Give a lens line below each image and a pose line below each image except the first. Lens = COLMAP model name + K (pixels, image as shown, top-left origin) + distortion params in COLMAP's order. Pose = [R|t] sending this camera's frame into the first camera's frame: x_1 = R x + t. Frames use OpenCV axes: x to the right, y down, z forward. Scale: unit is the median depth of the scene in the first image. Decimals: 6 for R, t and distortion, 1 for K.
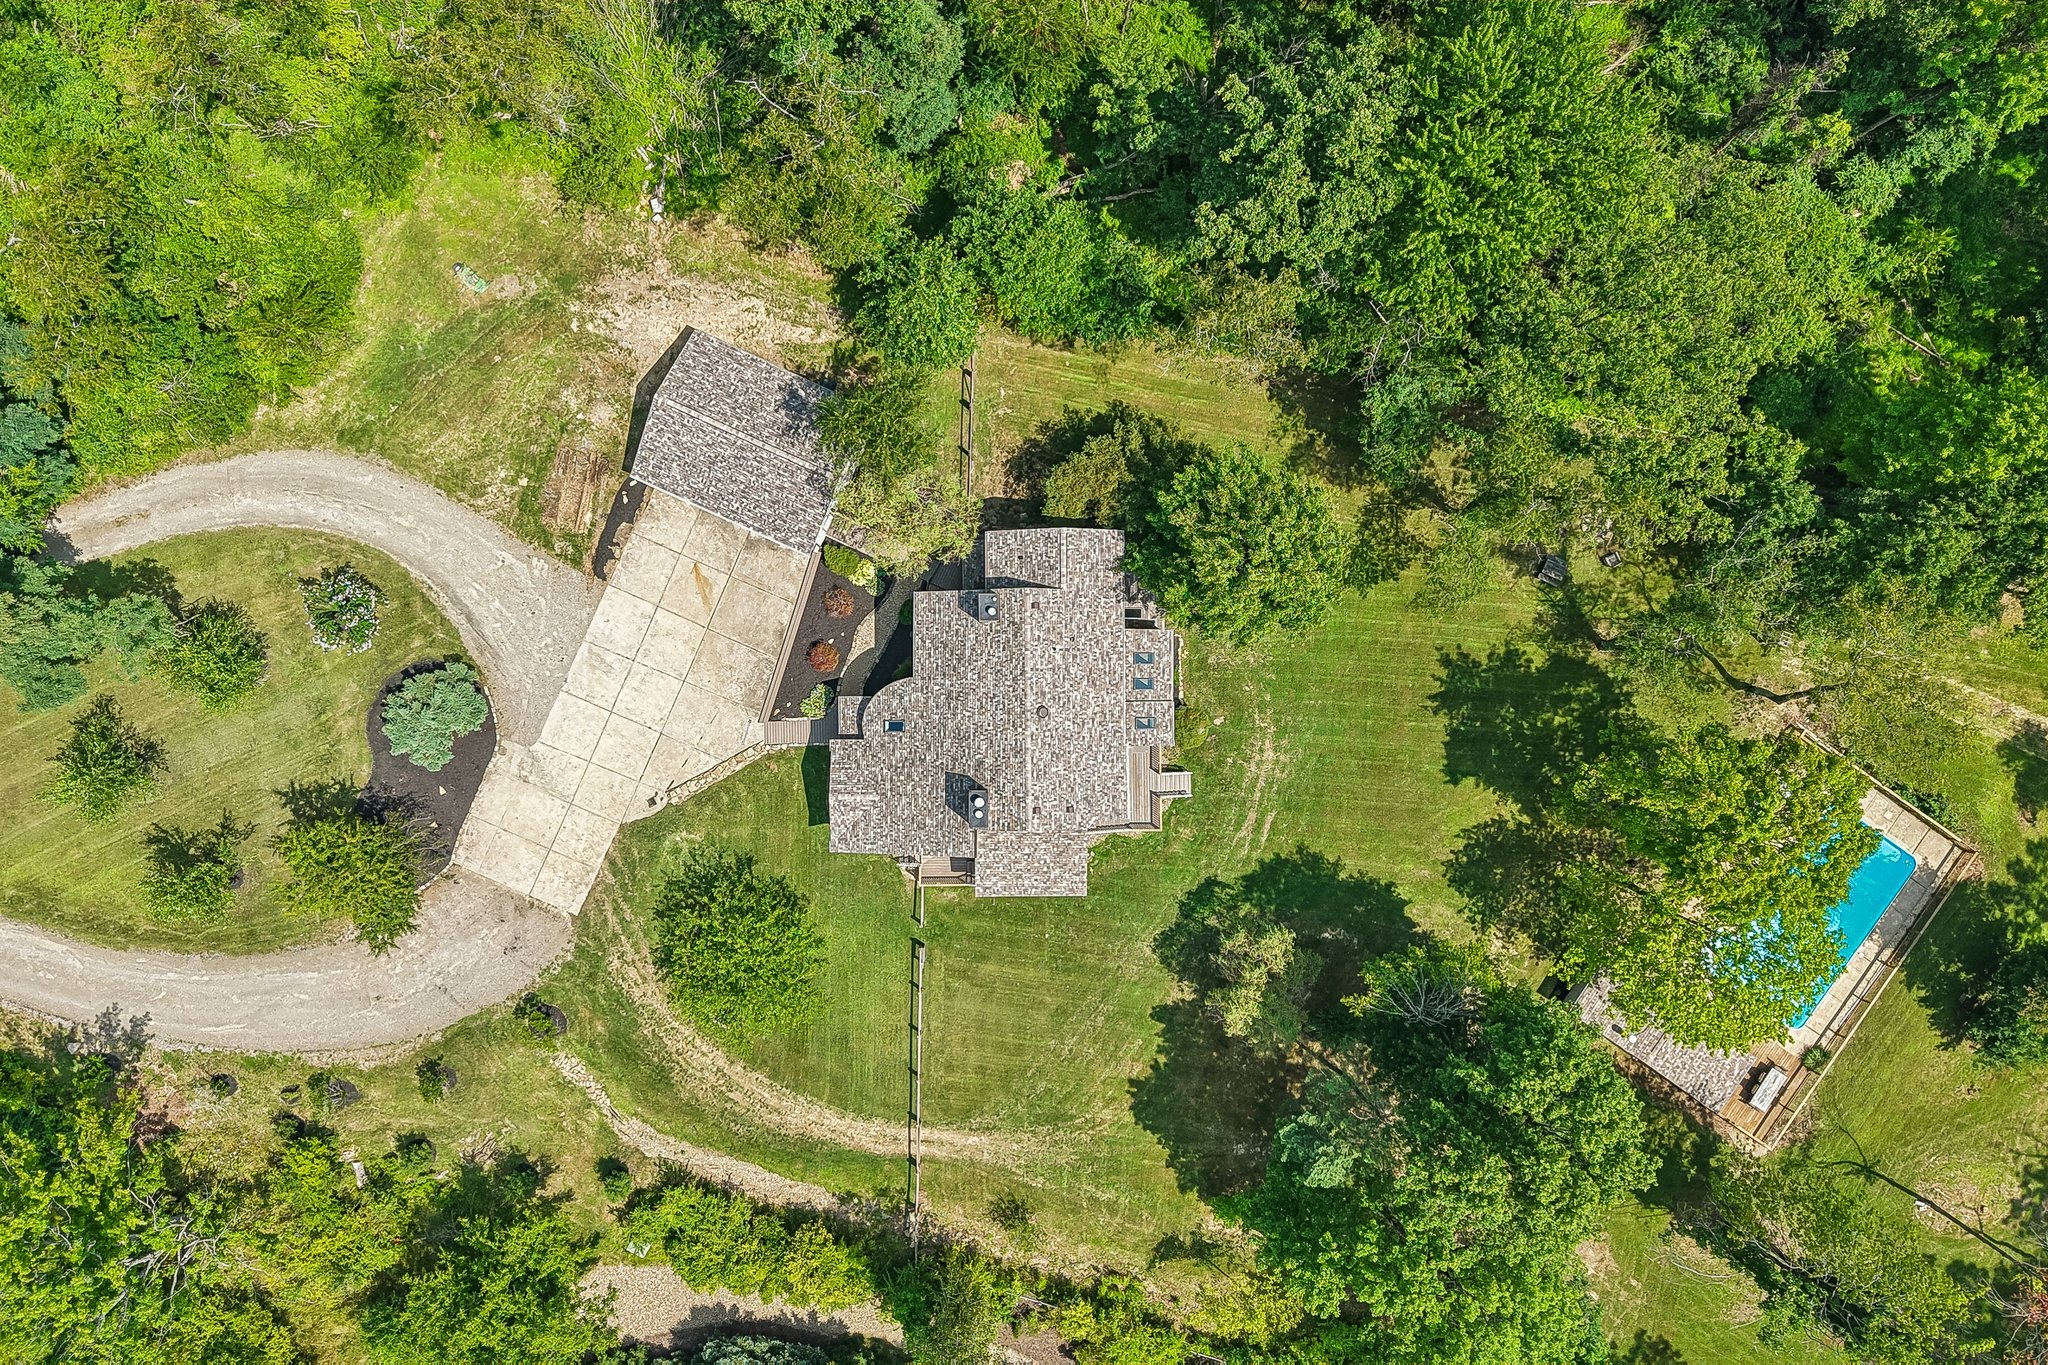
lens RADIAL K [[1643.7, 0, 1009.6], [0, 1643.7, 681.4], [0, 0, 1]] dist [0.027741, -0.072401]
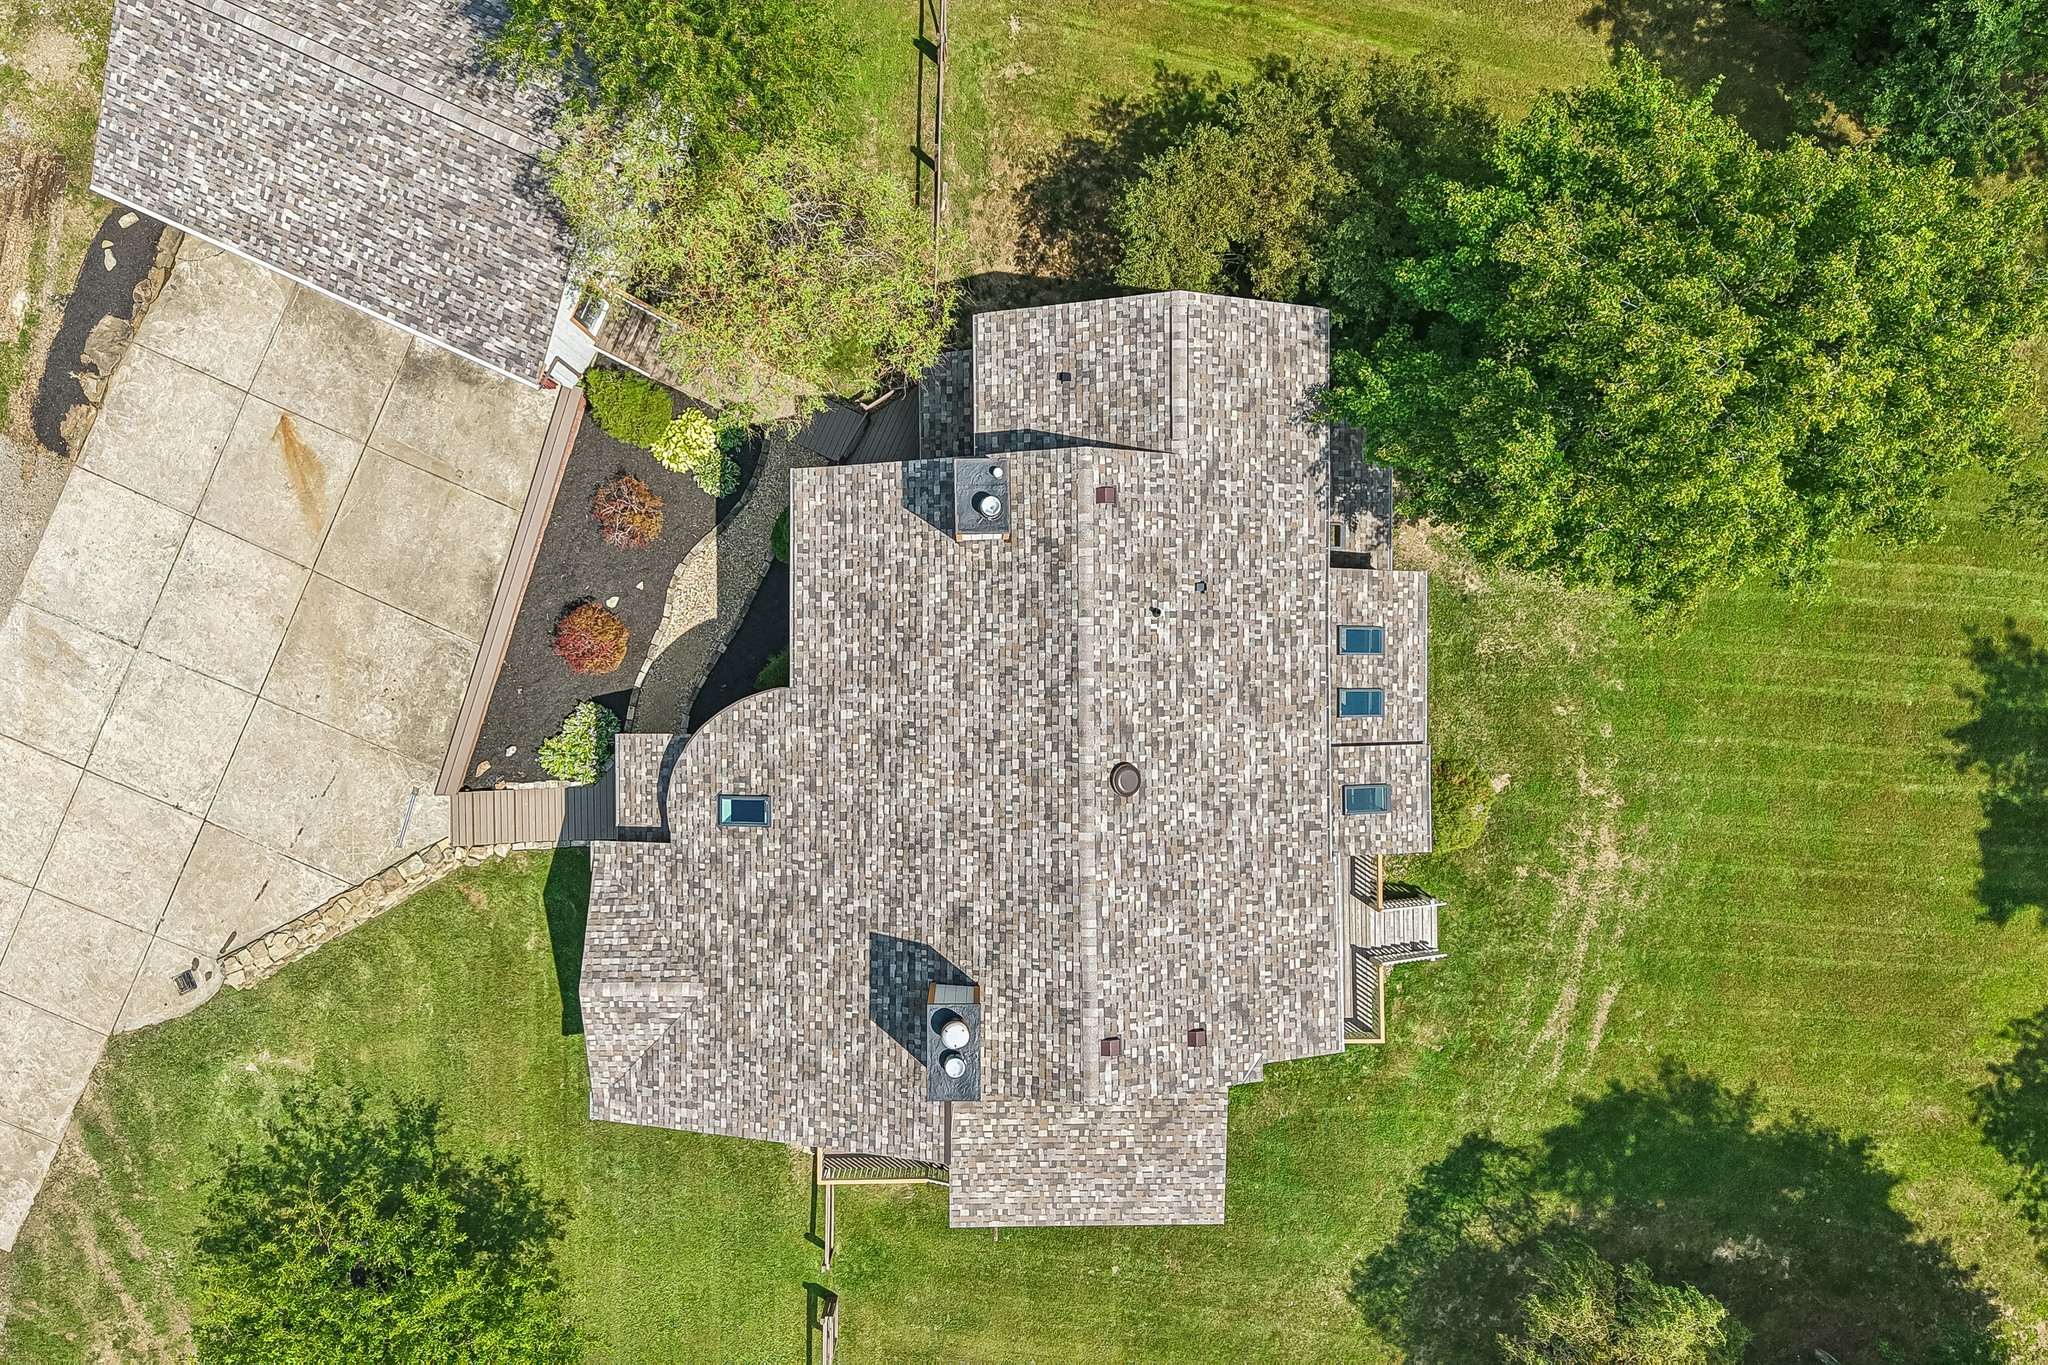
lens RADIAL K [[1637.9, 0, 1014.3], [0, 1637.9, 721.8], [0, 0, 1]] dist [0.021400, -0.026464]
pose [[0.999988, -0.000334, 0.004819, -0.006663], [0.000233, 0.999780, 0.020954, -0.002457], [-0.004825, -0.020953, 0.999769, 0.578271]]
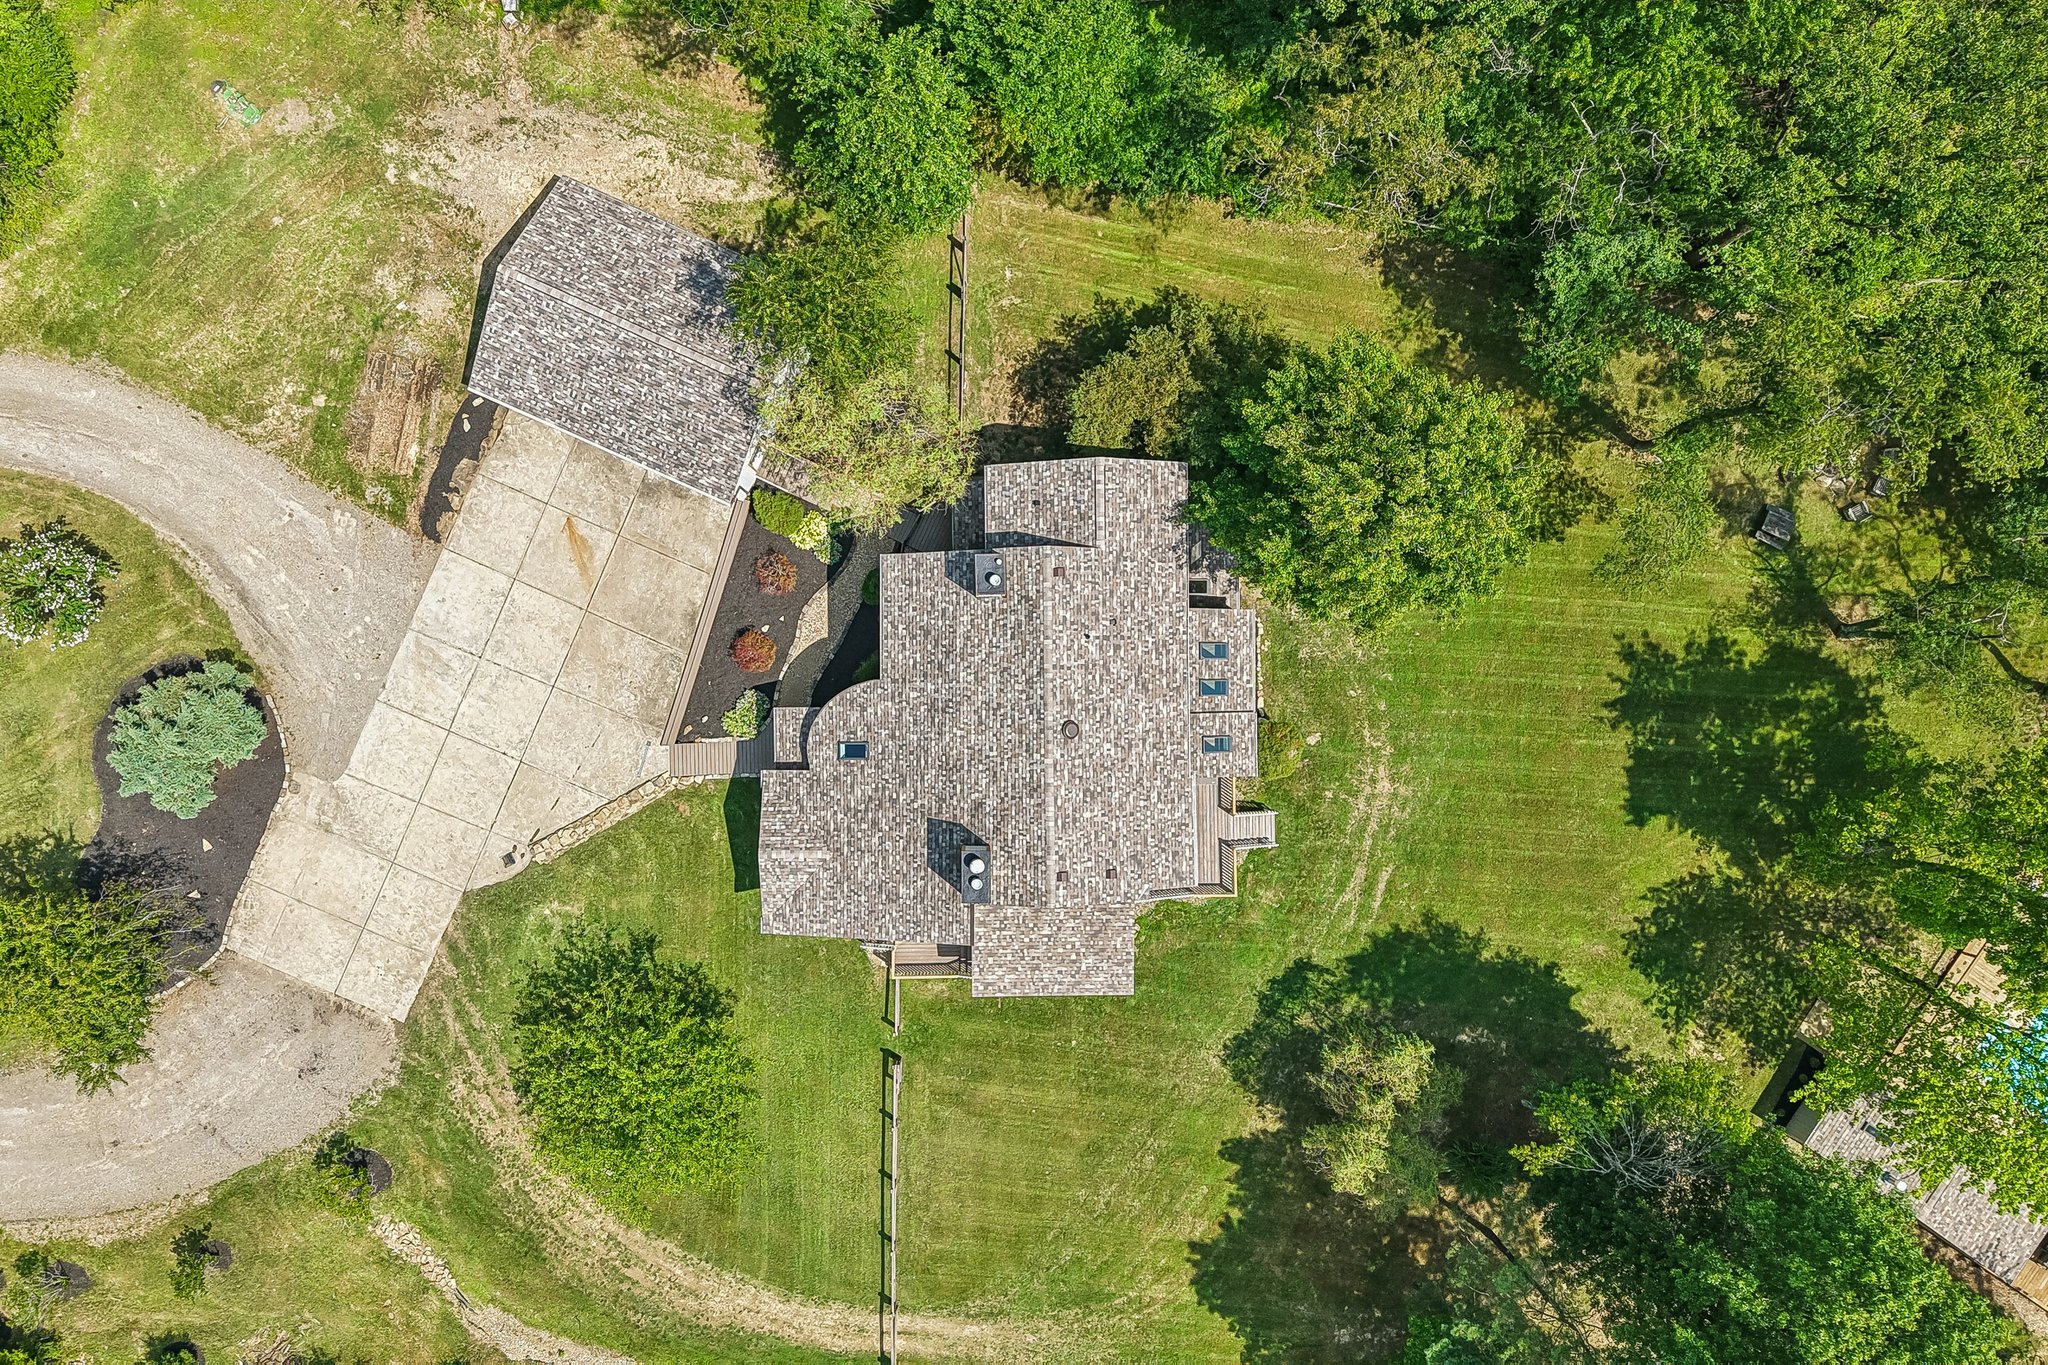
lens RADIAL K [[1637.9, 0, 1015.5], [0, 1637.9, 701.8], [0, 0, 1]] dist [0.021400, -0.026464]
pose [[0.999982, -0.004207, 0.004182, -0.004941], [0.004167, 0.999946, 0.009559, 0.000452], [-0.004222, -0.009541, 0.999946, 0.303017]]
